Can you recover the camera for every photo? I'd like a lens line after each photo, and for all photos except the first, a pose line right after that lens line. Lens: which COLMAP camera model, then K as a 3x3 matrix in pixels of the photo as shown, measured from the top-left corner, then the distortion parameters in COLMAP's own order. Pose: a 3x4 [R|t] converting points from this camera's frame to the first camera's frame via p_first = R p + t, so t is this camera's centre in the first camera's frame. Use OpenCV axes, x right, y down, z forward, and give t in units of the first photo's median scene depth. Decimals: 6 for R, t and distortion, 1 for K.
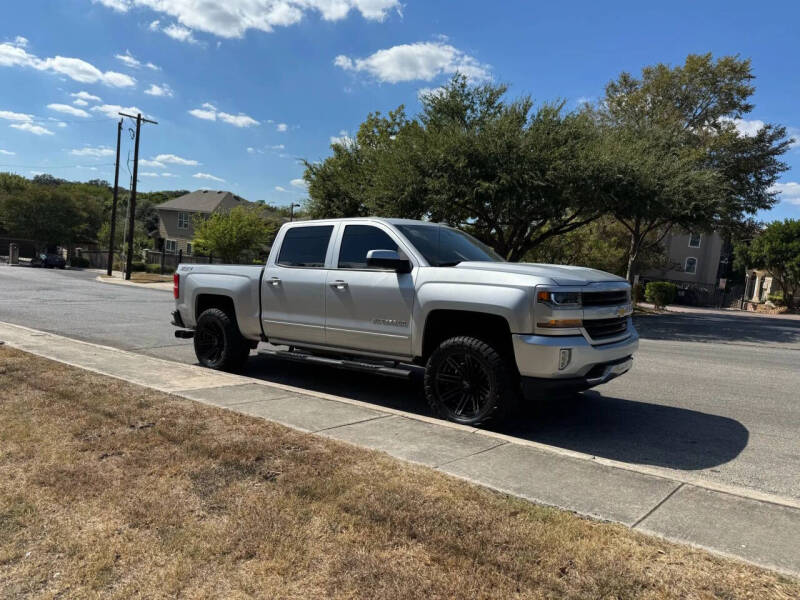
lens RADIAL K [[561.6, 0, 390.3], [0, 561.6, 303.0], [0, 0, 1]] dist [0.034253, -0.039268]
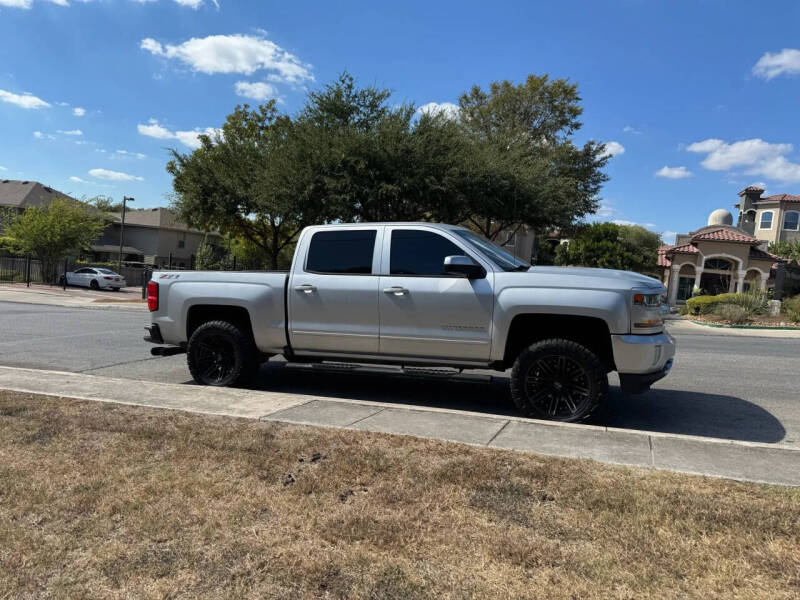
lens RADIAL K [[563.7, 0, 388.6], [0, 563.7, 299.6], [0, 0, 1]] dist [0.022664, -0.024643]
pose [[0.954365, -0.030682, 0.297061, -0.100041], [0.031660, 0.999498, 0.001522, -0.005208], [-0.296959, 0.007953, 0.954857, 0.019749]]
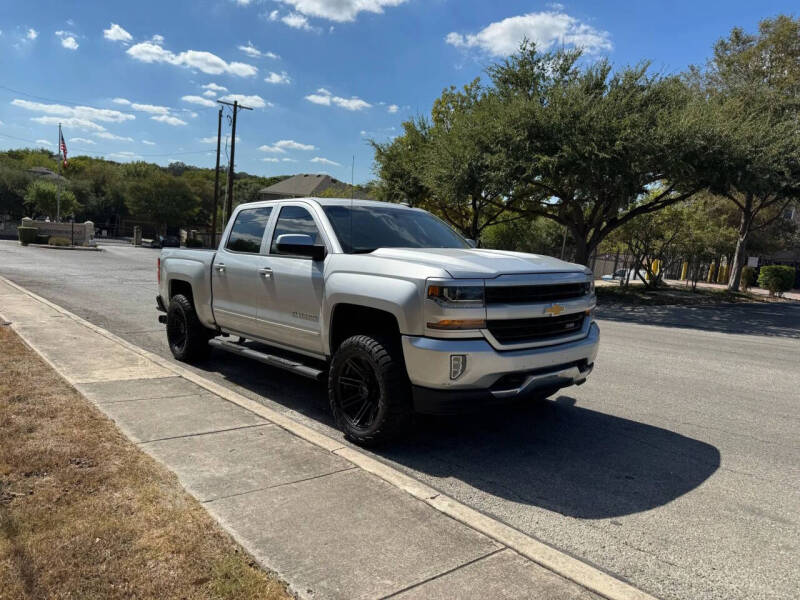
lens RADIAL K [[561.0, 0, 400.0], [0, 561.0, 300.0], [0, 0, 1]] dist [0.039501, -0.046416]
pose [[0.984697, 0.016158, -0.173527, 0.071634], [-0.011098, 0.999486, 0.030086, -0.004482], [0.173924, -0.027700, 0.984369, 0.034521]]
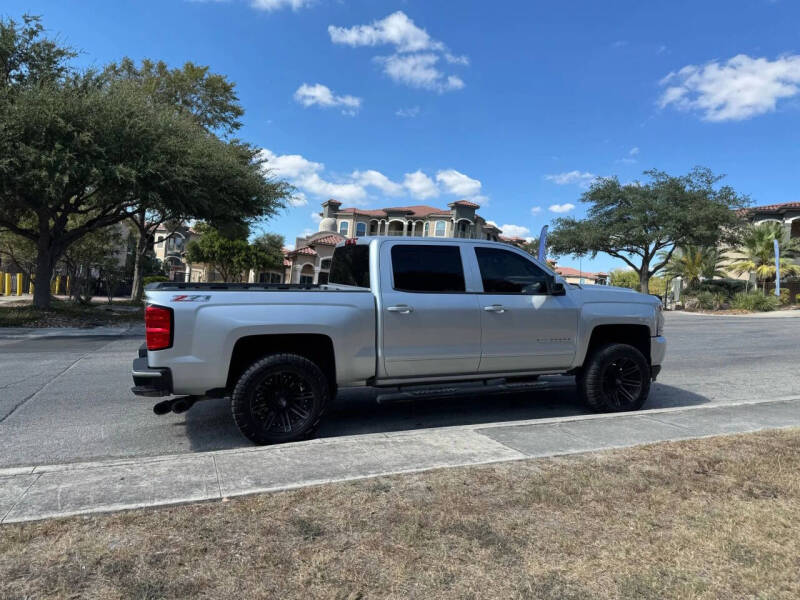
lens RADIAL K [[555.9, 0, 399.7], [0, 555.9, 311.7], [0, 0, 1]] dist [0.046931, -0.101400]
pose [[0.492474, -0.075335, 0.867060, -0.259148], [0.043277, 0.997134, 0.062056, -0.024527], [-0.869250, 0.006963, 0.494323, 0.170042]]
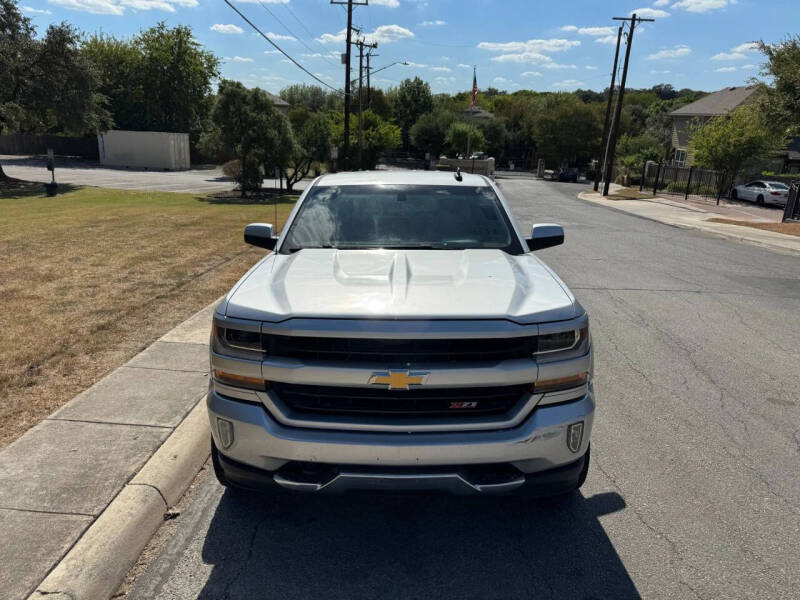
lens RADIAL K [[588.3, 0, 401.3], [0, 588.3, 284.8], [0, 0, 1]] dist [-0.002519, -0.003728]
pose [[0.634193, 0.129584, -0.762238, 0.175353], [-0.036944, 0.989808, 0.137533, -0.030979], [0.772291, -0.059062, 0.632517, 0.146176]]
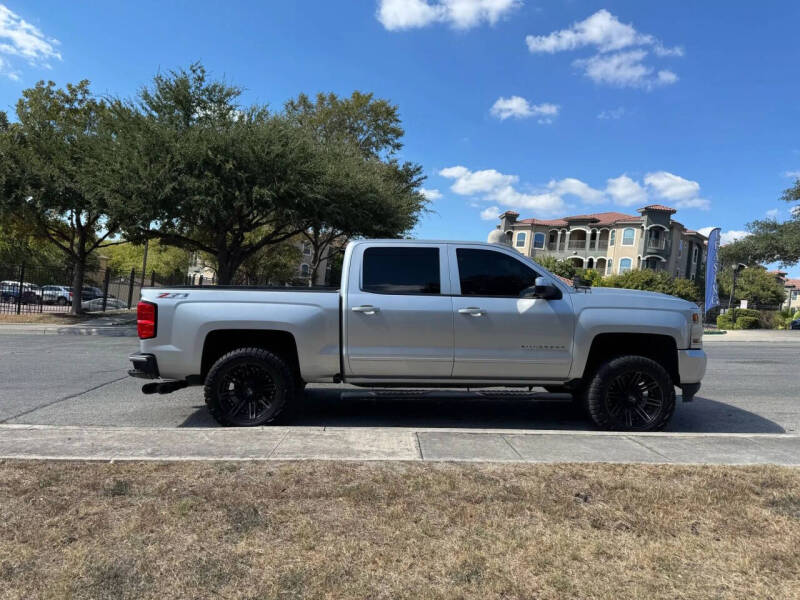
lens RADIAL K [[561.6, 0, 390.3], [0, 561.6, 303.0], [0, 0, 1]] dist [0.034253, -0.039268]
pose [[0.765253, -0.033916, 0.642835, -0.204169], [0.037839, 0.999254, 0.007675, -0.015457], [-0.642616, 0.018451, 0.765966, 0.093659]]
